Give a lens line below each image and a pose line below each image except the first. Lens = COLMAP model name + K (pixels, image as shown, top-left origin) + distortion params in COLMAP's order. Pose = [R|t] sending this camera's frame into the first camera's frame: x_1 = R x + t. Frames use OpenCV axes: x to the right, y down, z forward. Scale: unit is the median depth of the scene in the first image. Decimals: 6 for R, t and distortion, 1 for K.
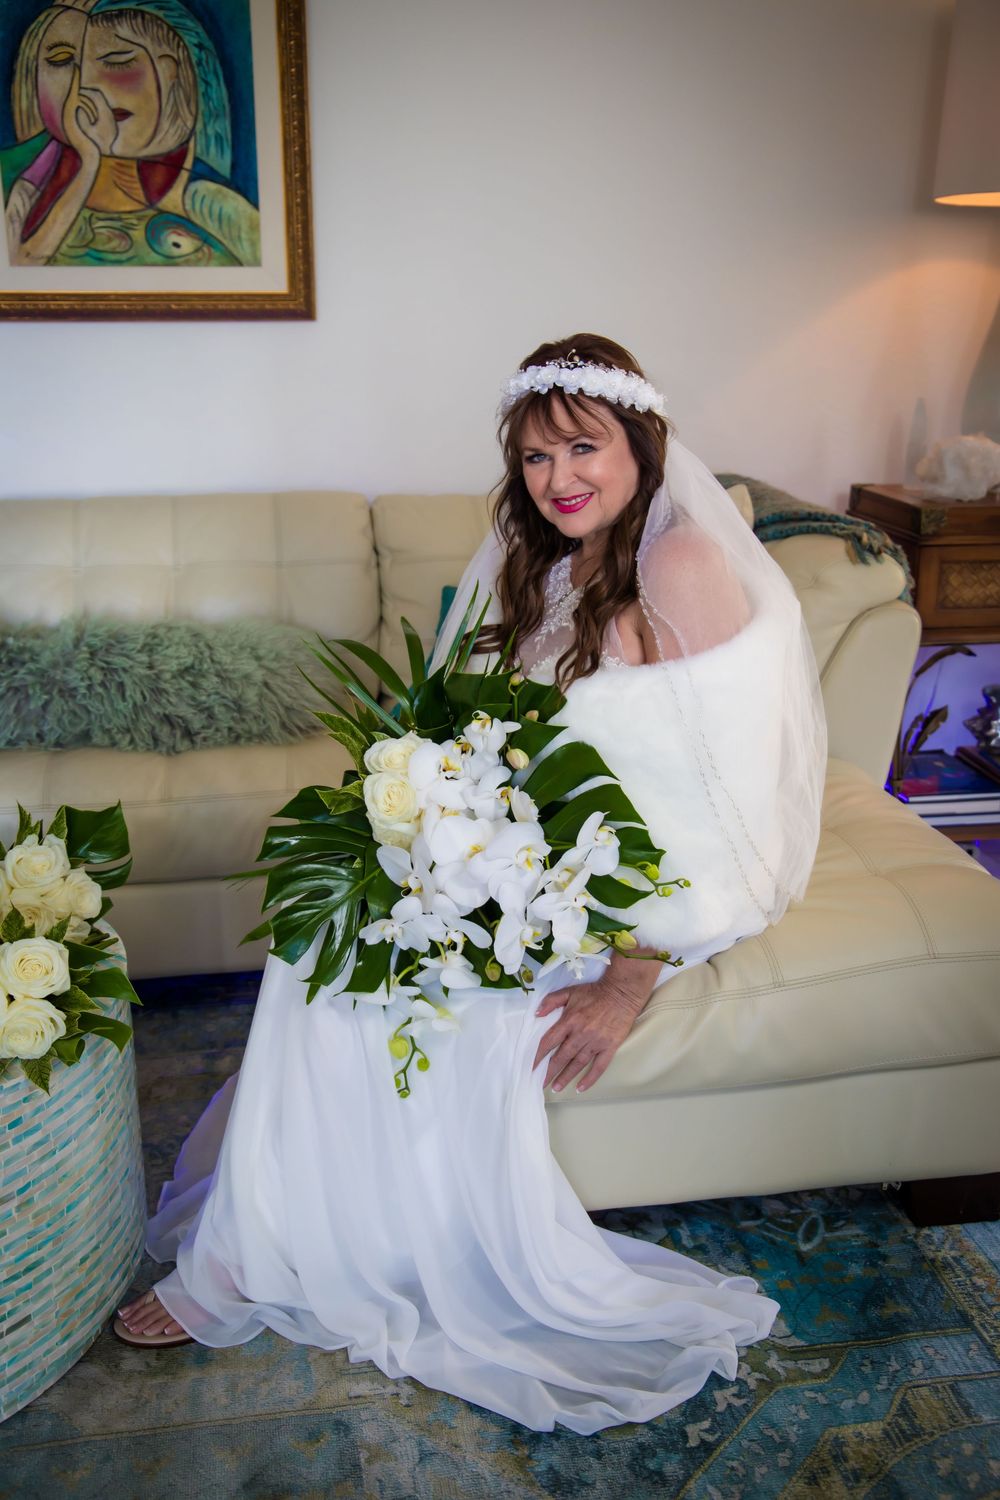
lens RADIAL K [[1516.8, 0, 486.5], [0, 1516.8, 753.4], [0, 0, 1]] dist [0.039494, 0.000000]
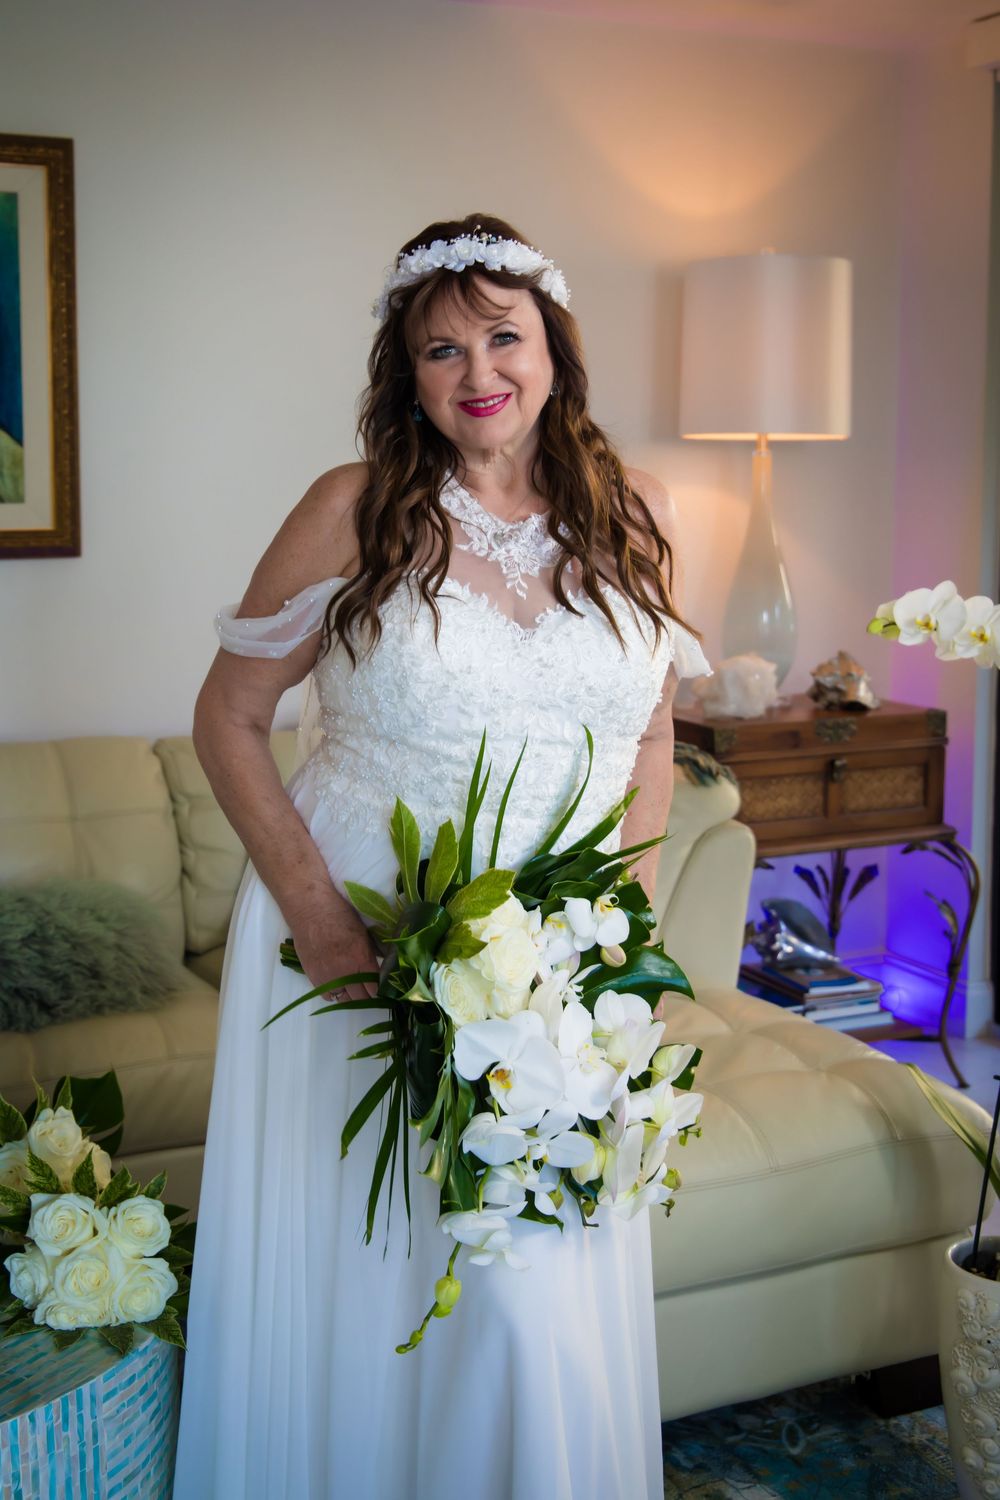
lens RADIAL K [[1965.0, 0, 469.1], [0, 1965.0, 666.8], [0, 0, 1]] dist [0.086604, 0.000000]
pose [[0.956361, -0.035073, 0.290075, -0.276105], [0.087627, 0.981501, -0.170228, 0.010657], [-0.278739, 0.188218, 0.941742, -0.225924]]
